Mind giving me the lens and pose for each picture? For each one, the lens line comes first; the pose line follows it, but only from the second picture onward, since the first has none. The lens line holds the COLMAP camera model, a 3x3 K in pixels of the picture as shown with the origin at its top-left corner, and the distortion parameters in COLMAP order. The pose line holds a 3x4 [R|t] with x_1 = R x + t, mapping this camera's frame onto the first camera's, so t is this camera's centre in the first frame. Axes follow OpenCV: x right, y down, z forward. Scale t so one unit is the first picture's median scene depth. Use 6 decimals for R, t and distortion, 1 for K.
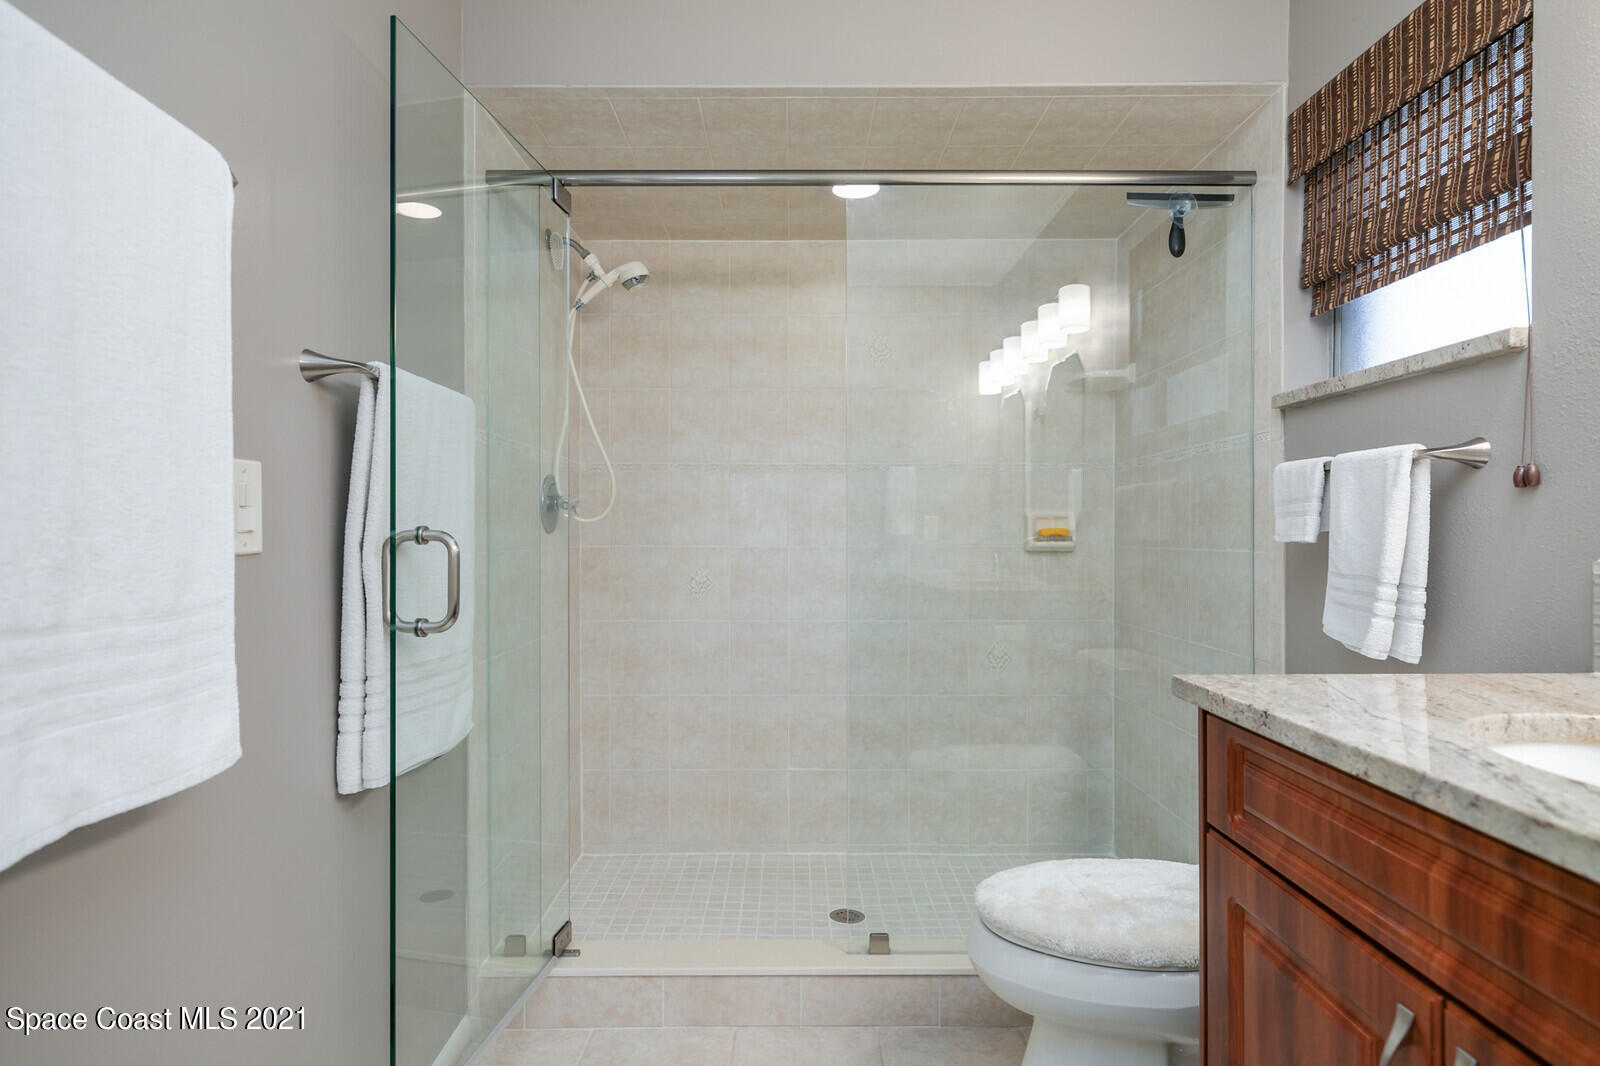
lens RADIAL K [[867.7, 0, 801.2], [0, 867.7, 534.6], [0, 0, 1]] dist [0.006144, 0.000475]
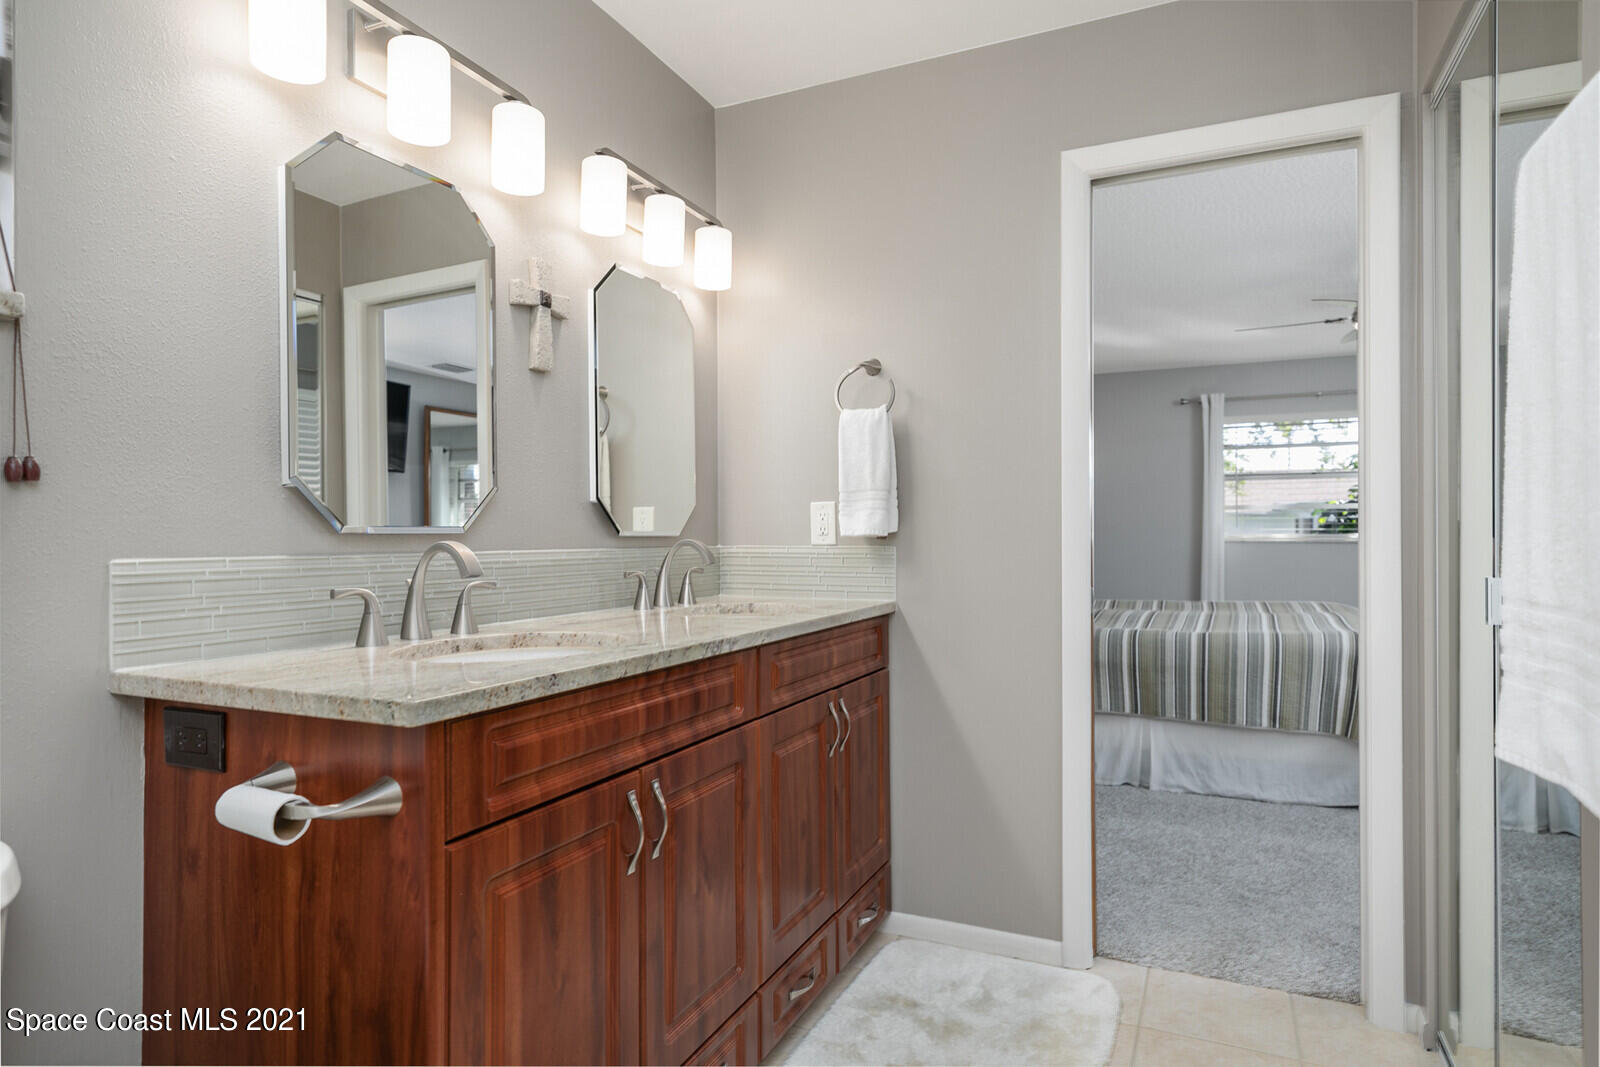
lens RADIAL K [[867.7, 0, 797.6], [0, 867.7, 539.3], [0, 0, 1]] dist [0.006144, 0.000475]
pose [[-0.898397, 0.011442, 0.439035, -0.195016], [0.015460, 0.999865, 0.005576, 0.008993], [-0.438912, 0.011797, -0.898453, 1.231373]]
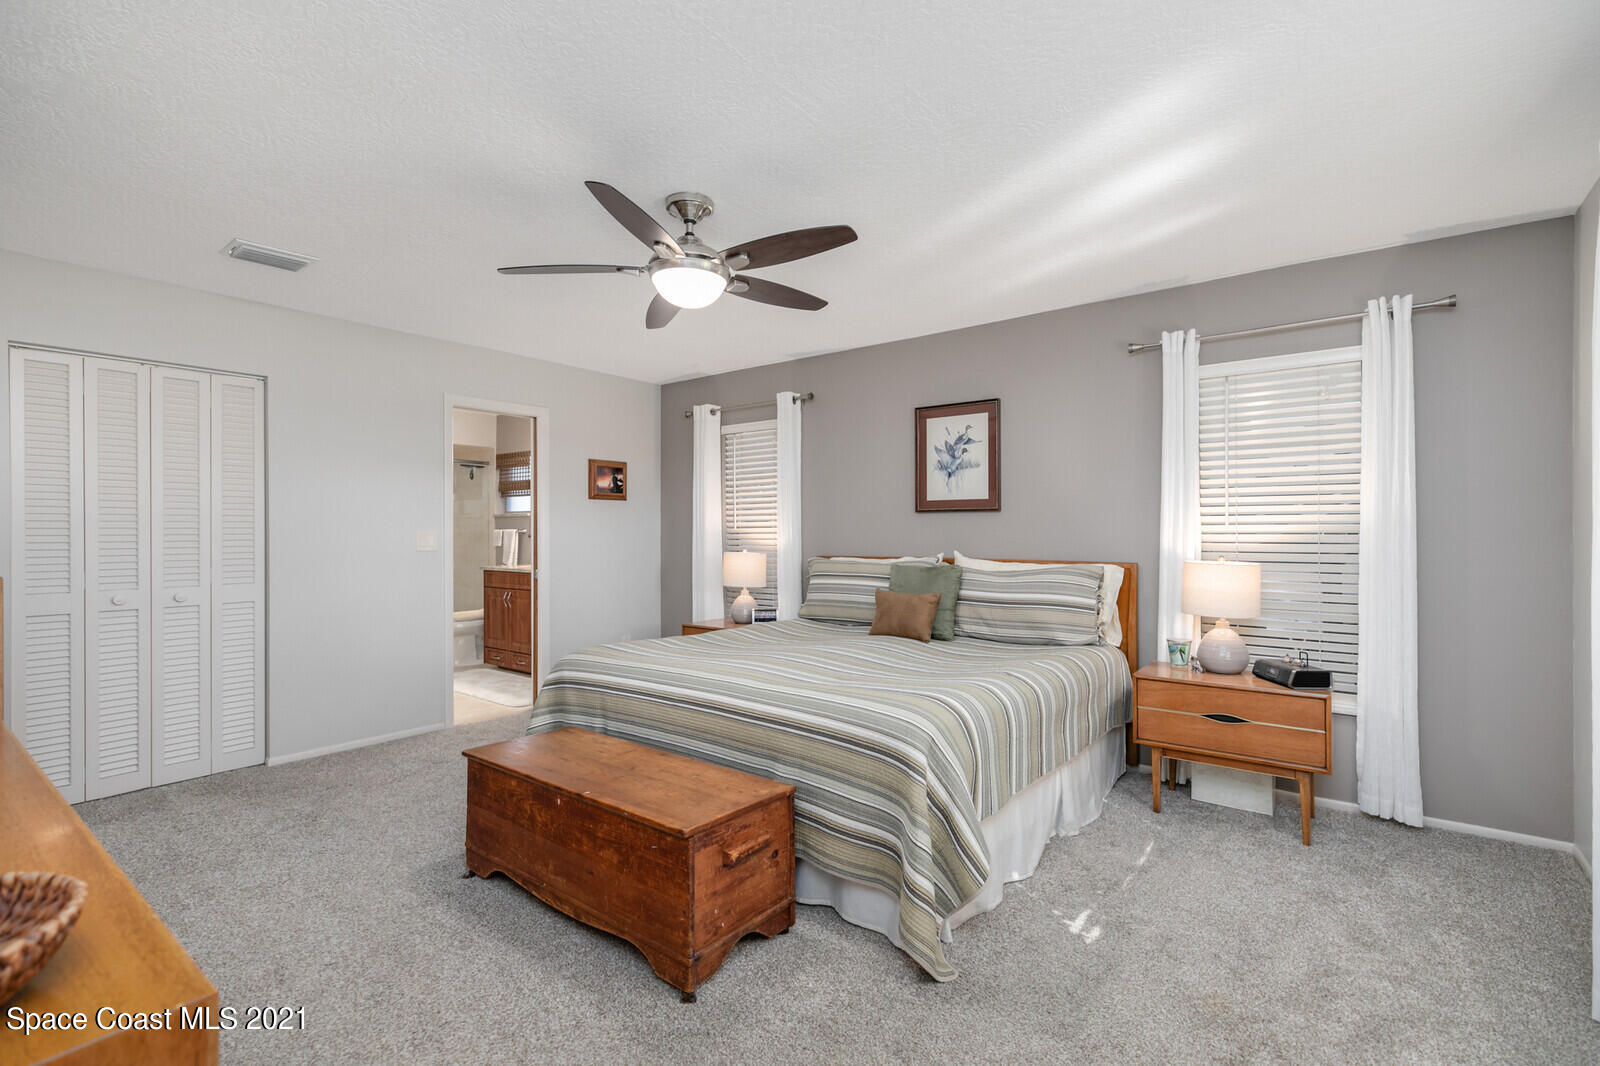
lens RADIAL K [[746.6, 0, 801.0], [0, 746.6, 530.4], [0, 0, 1]] dist [-0.001075, 0.000067]
pose [[0.628642, -0.001789, 0.777692, -1.922791], [0.002595, 0.999997, 0.000202, -0.087096], [-0.777690, 0.001891, 0.628645, -3.512831]]
